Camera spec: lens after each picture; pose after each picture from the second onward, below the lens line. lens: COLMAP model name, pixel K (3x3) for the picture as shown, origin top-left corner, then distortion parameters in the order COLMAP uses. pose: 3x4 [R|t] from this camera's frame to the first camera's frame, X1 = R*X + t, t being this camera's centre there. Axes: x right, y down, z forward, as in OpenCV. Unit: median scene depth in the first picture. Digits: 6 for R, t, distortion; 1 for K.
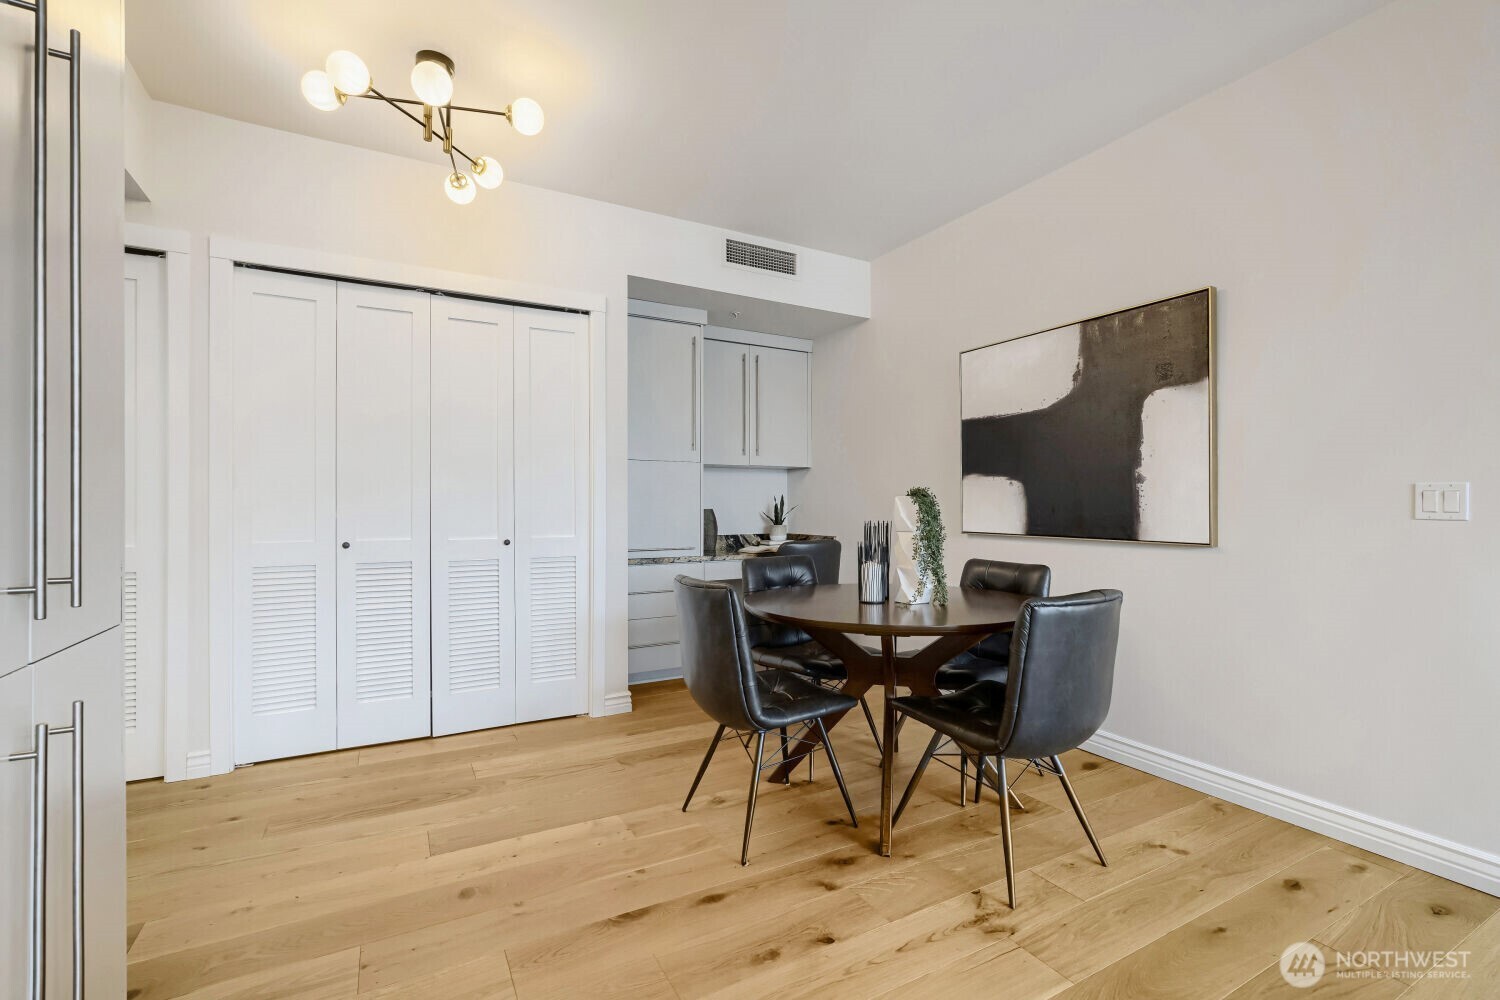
lens RADIAL K [[657.2, 0, 735.6], [0, 657.2, 503.4], [0, 0, 1]] dist [-0.009023, 0.001724]
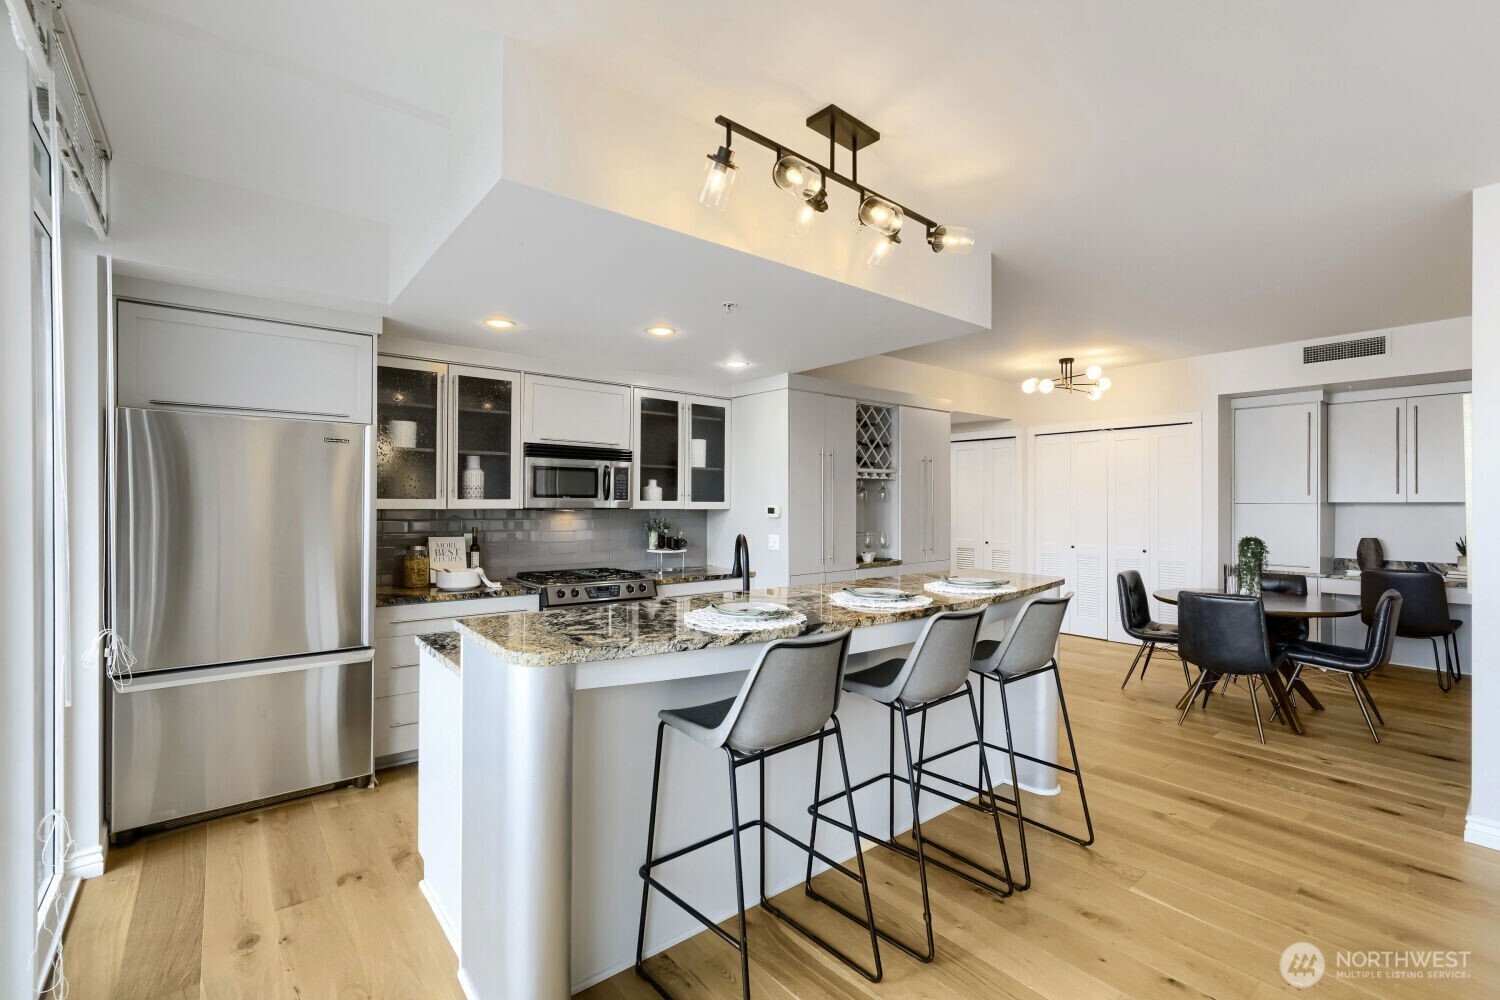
lens RADIAL K [[657.2, 0, 748.4], [0, 657.2, 506.9], [0, 0, 1]] dist [-0.009023, 0.001724]
pose [[0.193188, 0.013501, -0.981069, 1.149640], [0.004113, 0.999885, 0.014570, -0.088333], [0.981153, -0.006850, 0.193111, -0.443892]]
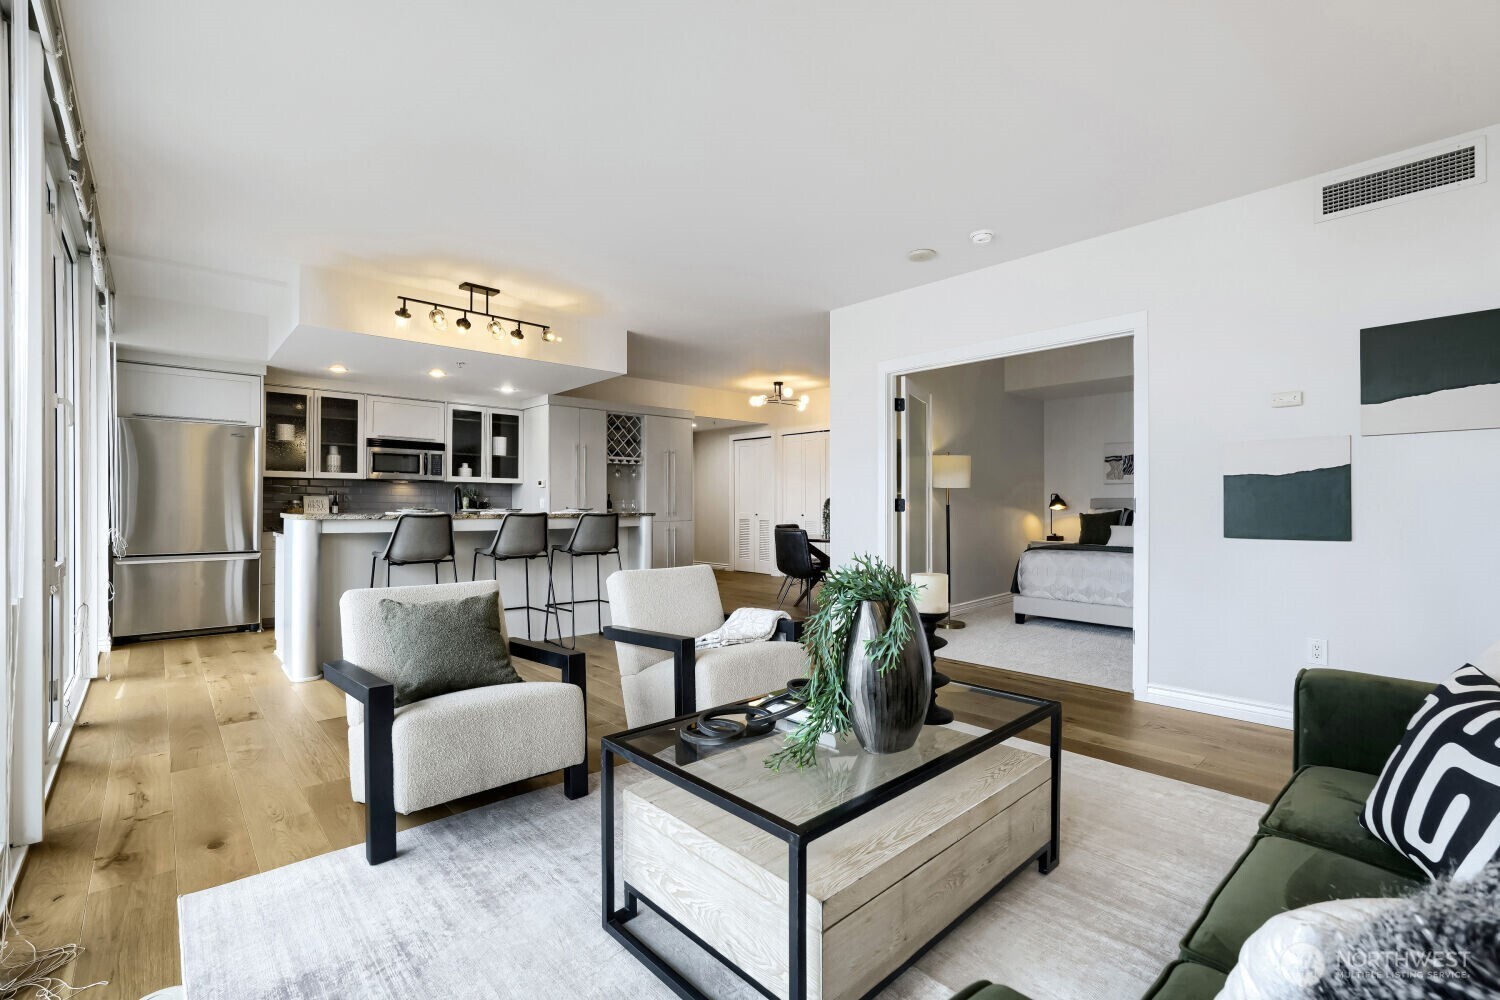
lens RADIAL K [[657.2, 0, 740.3], [0, 657.2, 502.3], [0, 0, 1]] dist [-0.009023, 0.001724]
pose [[0.242477, 0.004889, -0.970145, 1.954175], [0.004668, 0.999970, 0.006206, -0.014105], [0.970146, -0.006034, 0.242447, -0.050568]]
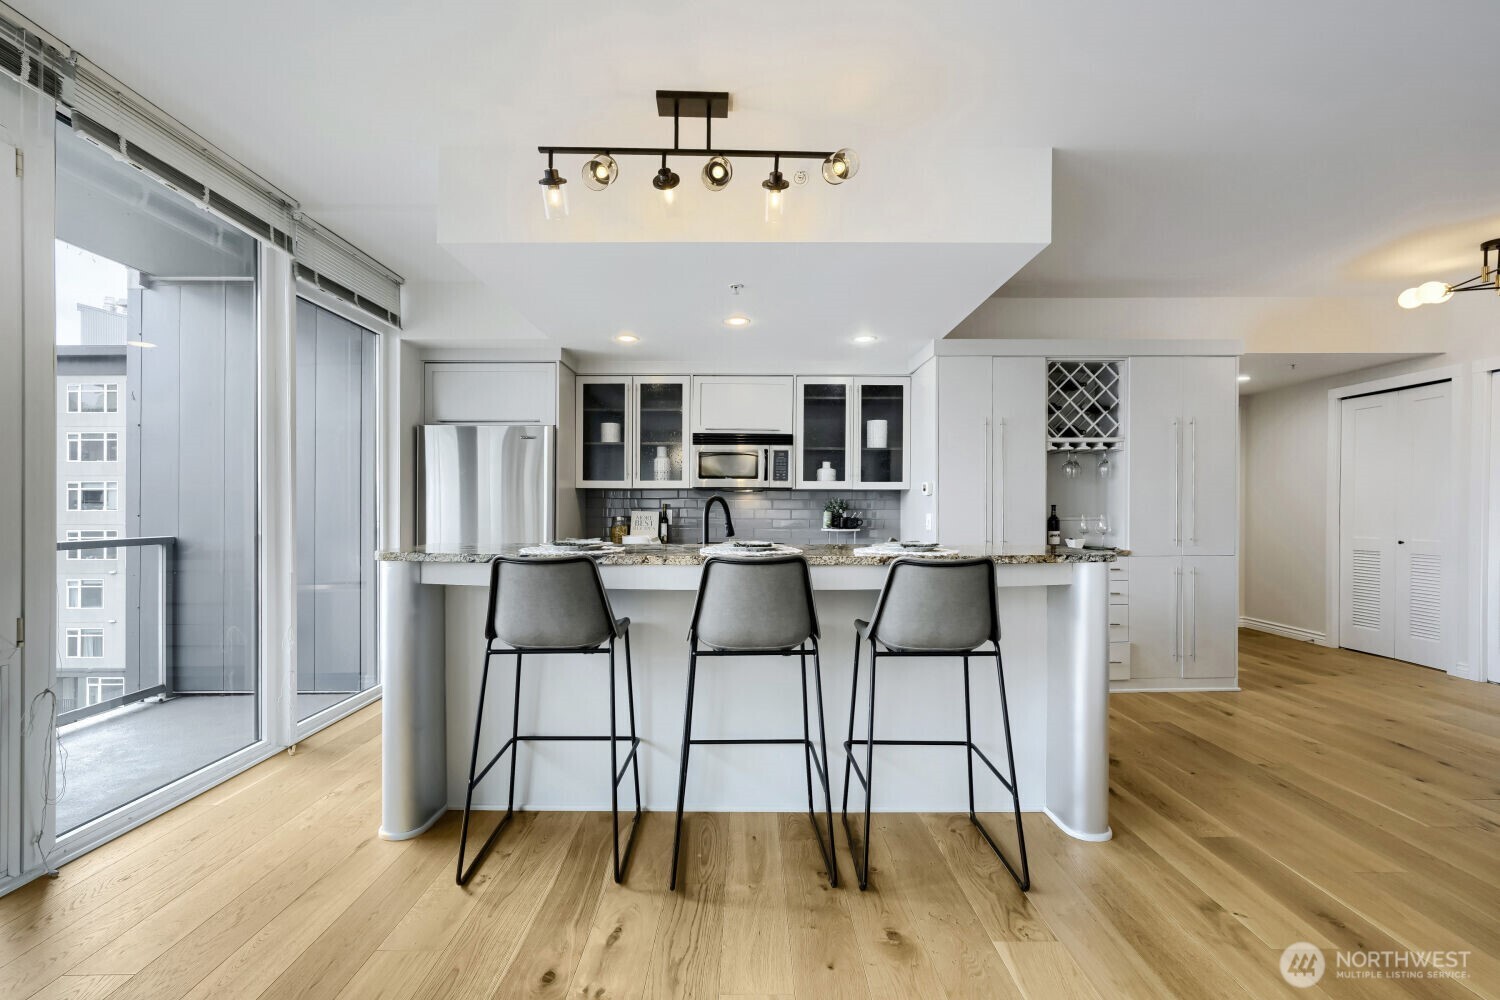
lens RADIAL K [[657.2, 0, 747.2], [0, 657.2, 509.5], [0, 0, 1]] dist [-0.009023, 0.001724]
pose [[-0.464902, 0.006794, -0.885336, 1.116105], [0.010014, 0.999947, 0.002414, -0.029709], [0.885305, -0.007744, -0.464946, 0.114088]]
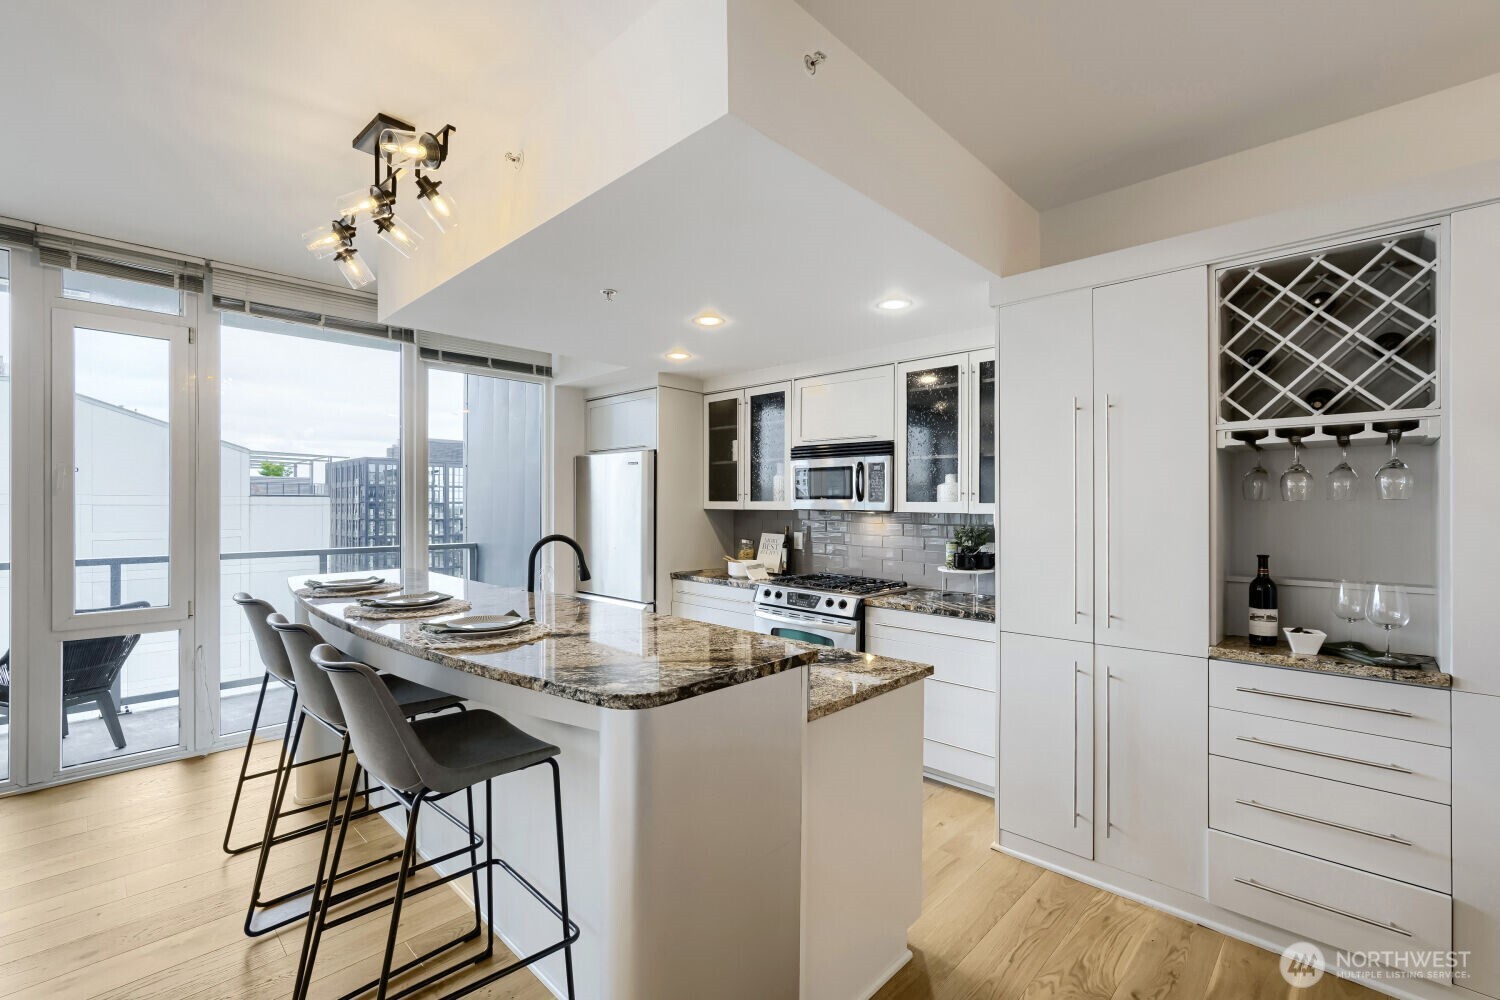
lens RADIAL K [[657.2, 0, 746.6], [0, 657.2, 503.0], [0, 0, 1]] dist [-0.009023, 0.001724]
pose [[-0.952694, -0.002718, -0.303918, 0.418446], [0.000468, 0.999946, -0.010408, -0.070956], [0.303929, -0.010057, -0.952642, 0.475418]]
